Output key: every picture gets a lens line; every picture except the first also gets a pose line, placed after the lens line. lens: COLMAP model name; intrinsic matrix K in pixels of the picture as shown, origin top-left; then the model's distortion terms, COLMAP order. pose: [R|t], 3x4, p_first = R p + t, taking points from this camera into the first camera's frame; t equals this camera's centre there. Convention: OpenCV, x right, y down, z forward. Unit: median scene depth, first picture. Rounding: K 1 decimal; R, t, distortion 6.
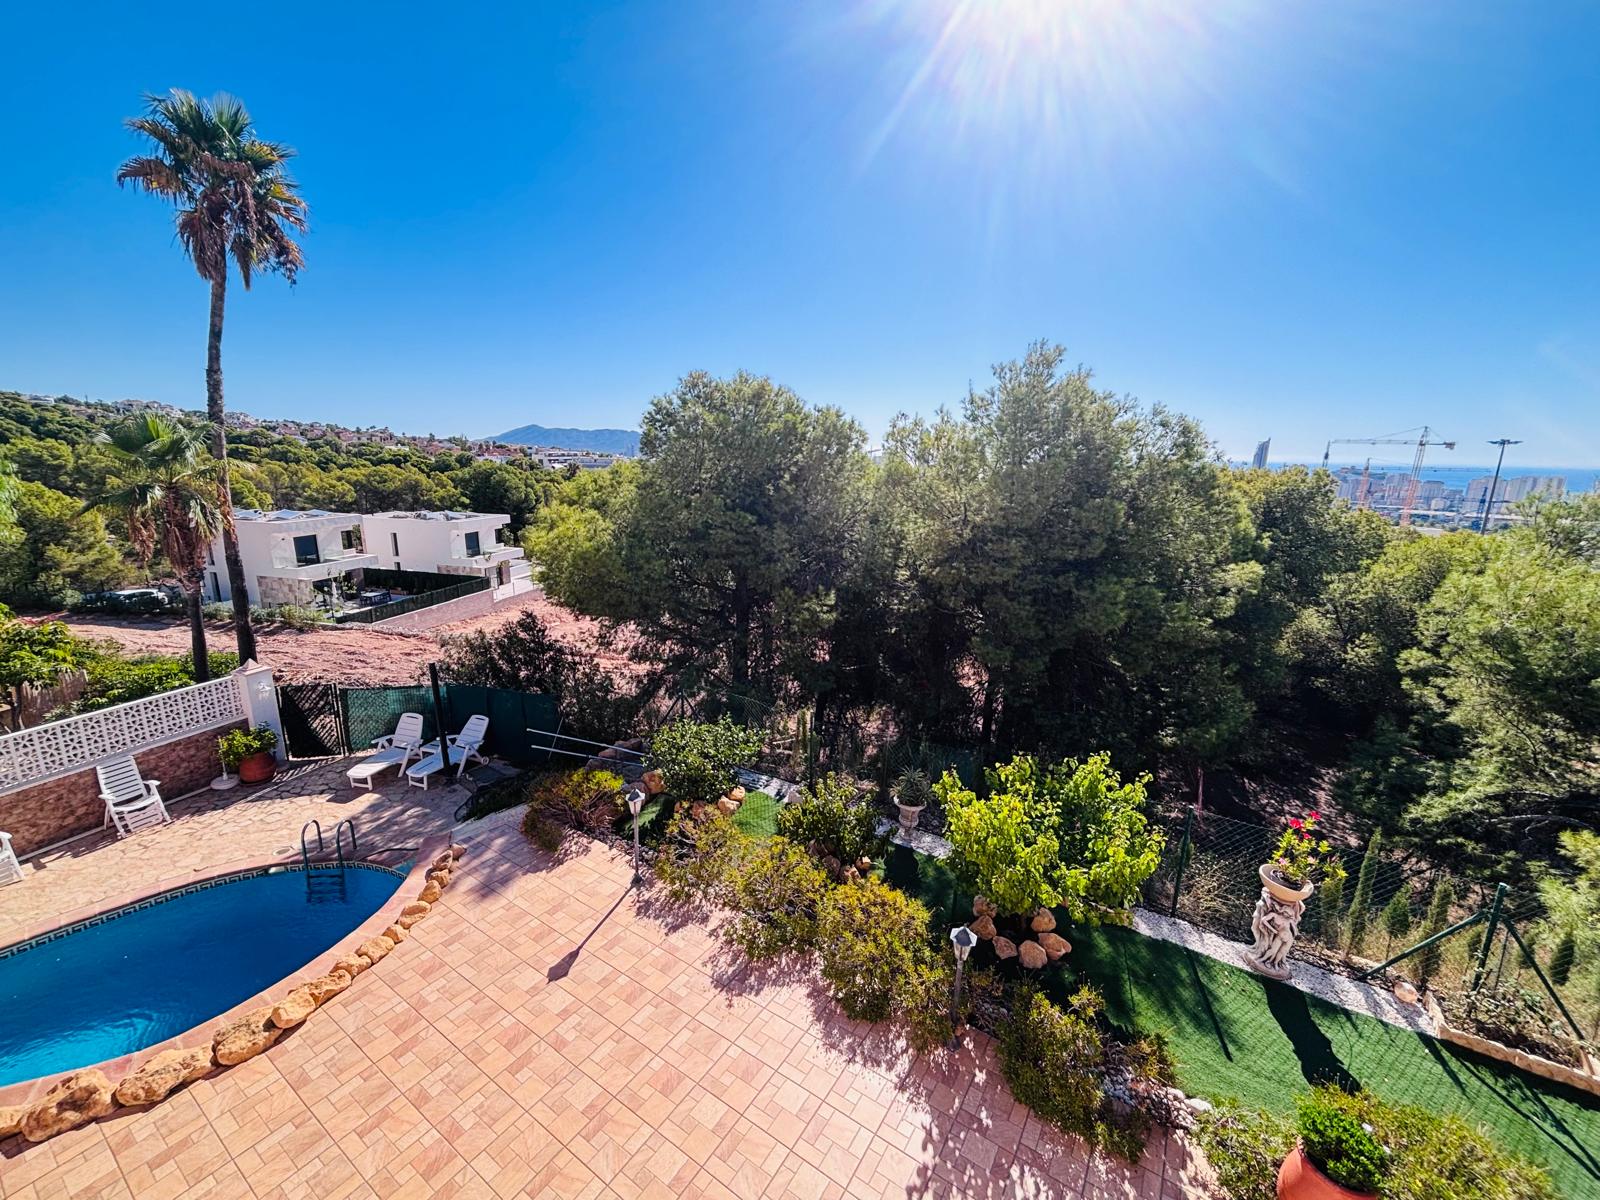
lens RADIAL K [[650.9, 0, 794.1], [0, 650.9, 598.1], [0, 0, 1]] dist [-0.001828, 0.000911]
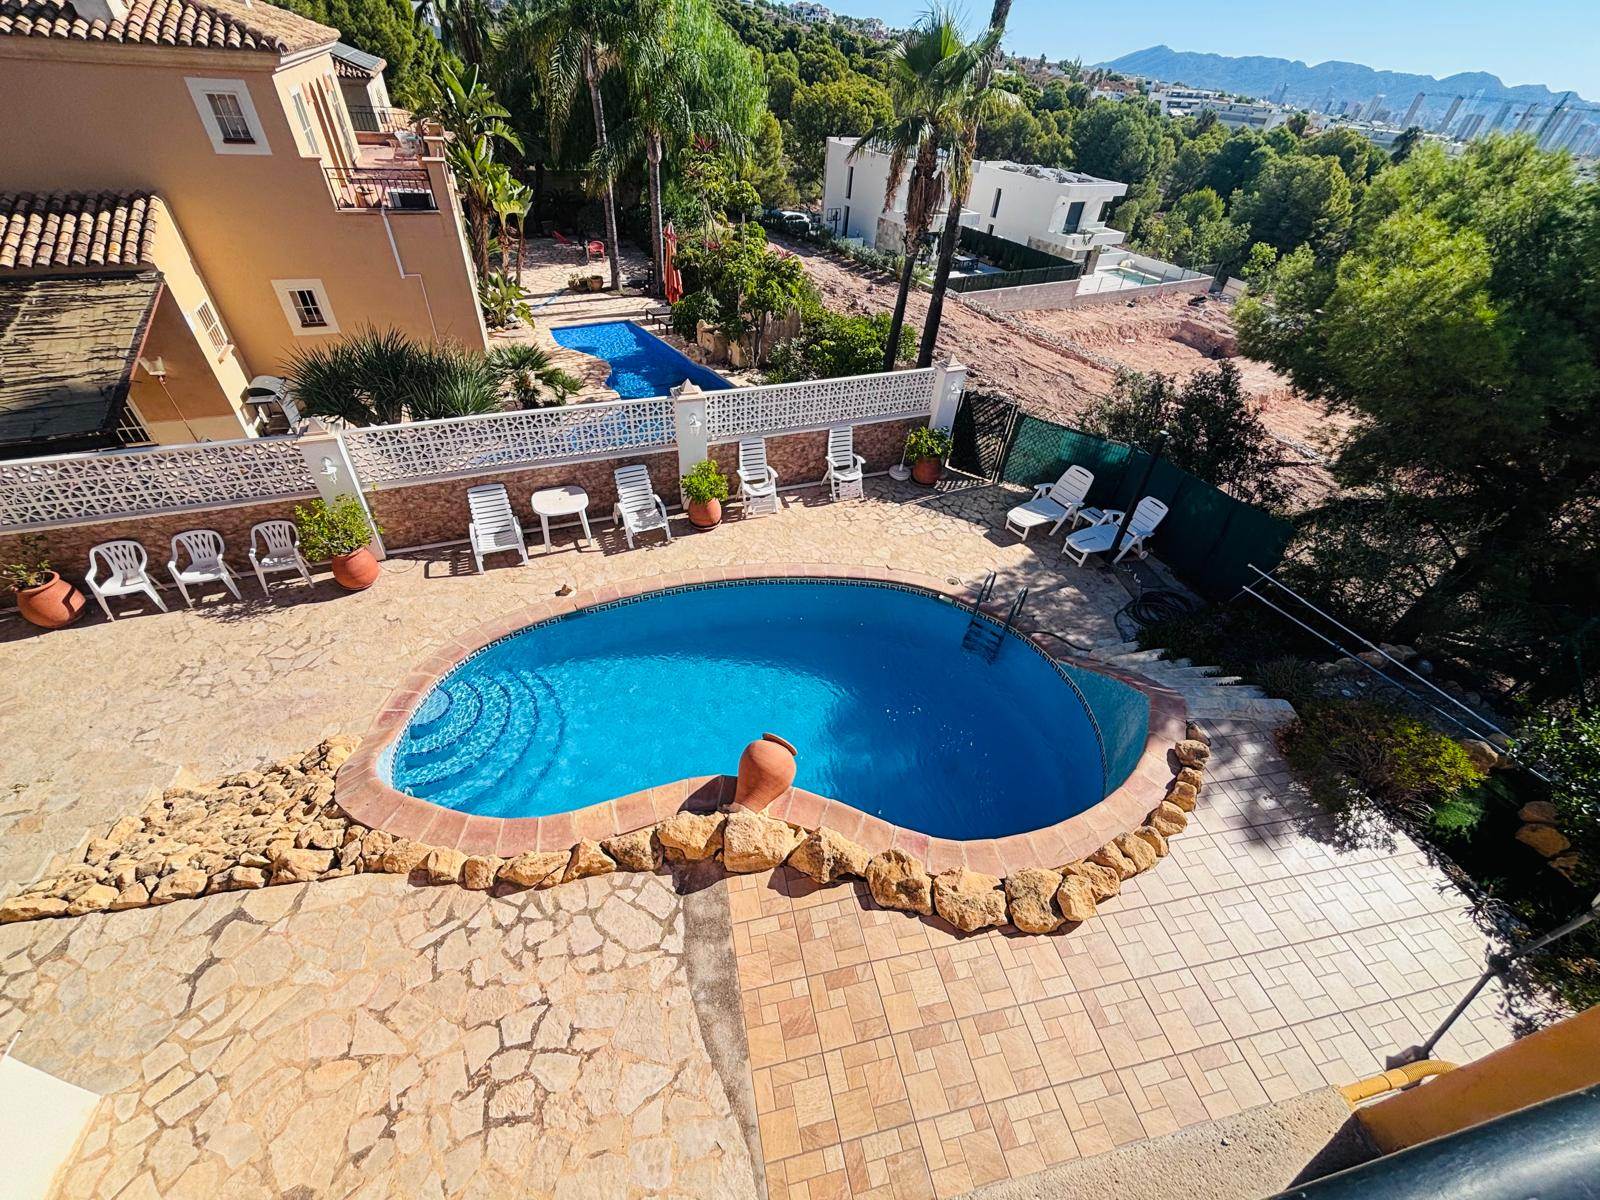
lens RADIAL K [[655.8, 0, 794.8], [0, 655.8, 592.5], [0, 0, 1]] dist [-0.017971, 0.010511]
pose [[0.712062, 0.473626, -0.518311, -0.306248], [-0.208249, 0.847461, 0.488306, -0.023658], [0.670523, -0.239766, 0.702077, 0.093929]]
